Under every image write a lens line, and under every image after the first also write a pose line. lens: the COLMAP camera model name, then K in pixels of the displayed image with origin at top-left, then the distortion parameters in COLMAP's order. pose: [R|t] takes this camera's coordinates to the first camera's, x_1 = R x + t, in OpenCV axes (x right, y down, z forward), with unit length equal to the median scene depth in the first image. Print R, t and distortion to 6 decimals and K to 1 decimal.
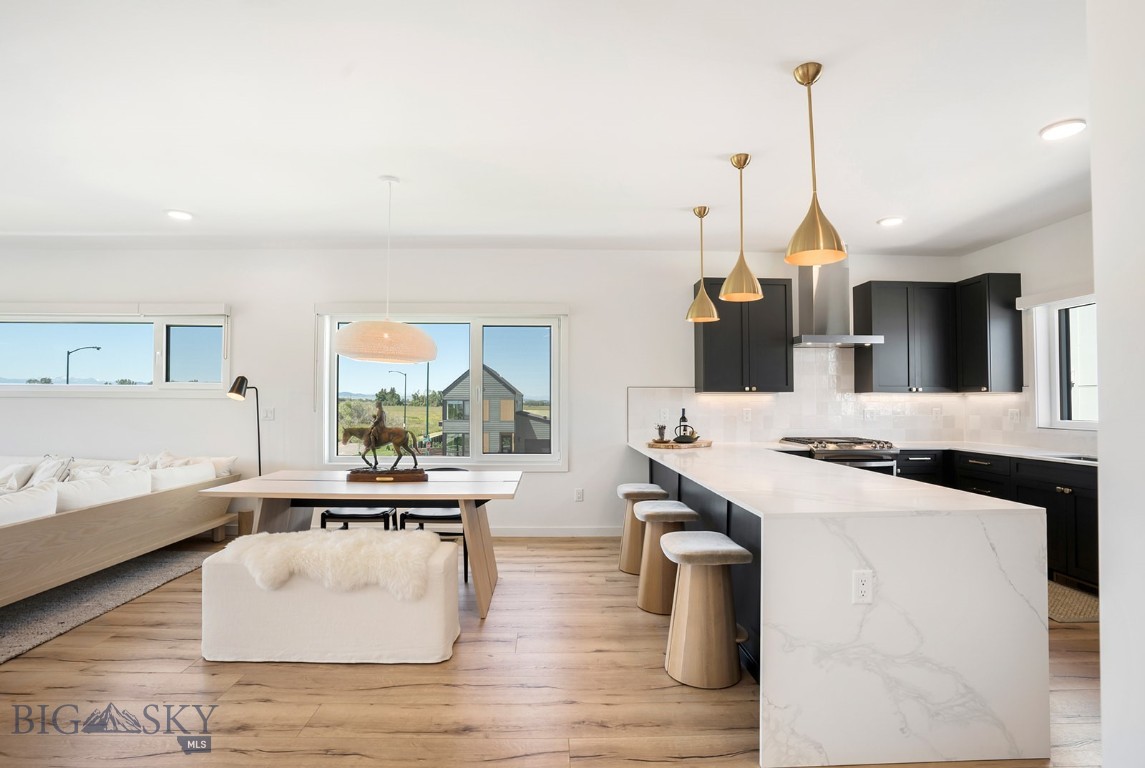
lens RADIAL K [[533.0, 0, 546.8], [0, 533.0, 405.0], [0, 0, 1]] dist [-0.019854, 0.000974]
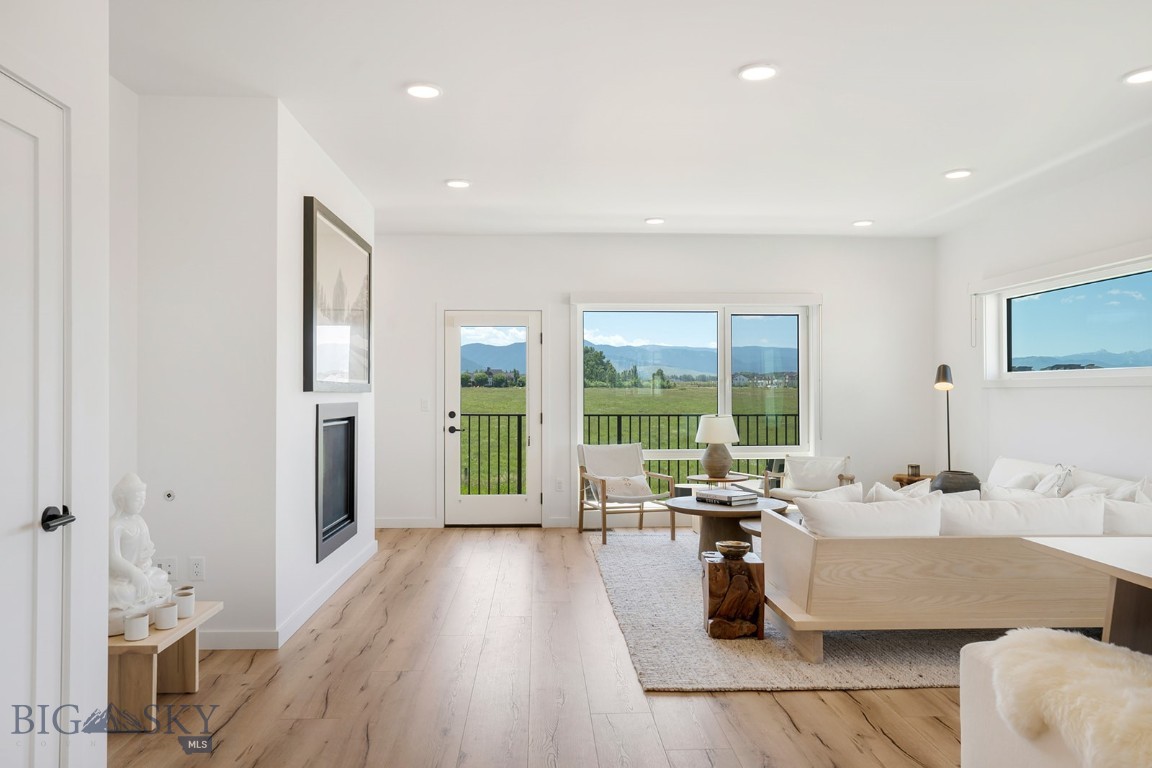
lens RADIAL K [[789.7, 0, 586.4], [0, 789.7, 389.2], [0, 0, 1]] dist [0.018727, 0.007039]
pose [[0.045691, -0.015366, -0.998837, 0.180555], [0.003109, 0.999879, -0.015240, 0.004686], [0.998951, -0.002409, 0.045733, 0.341294]]
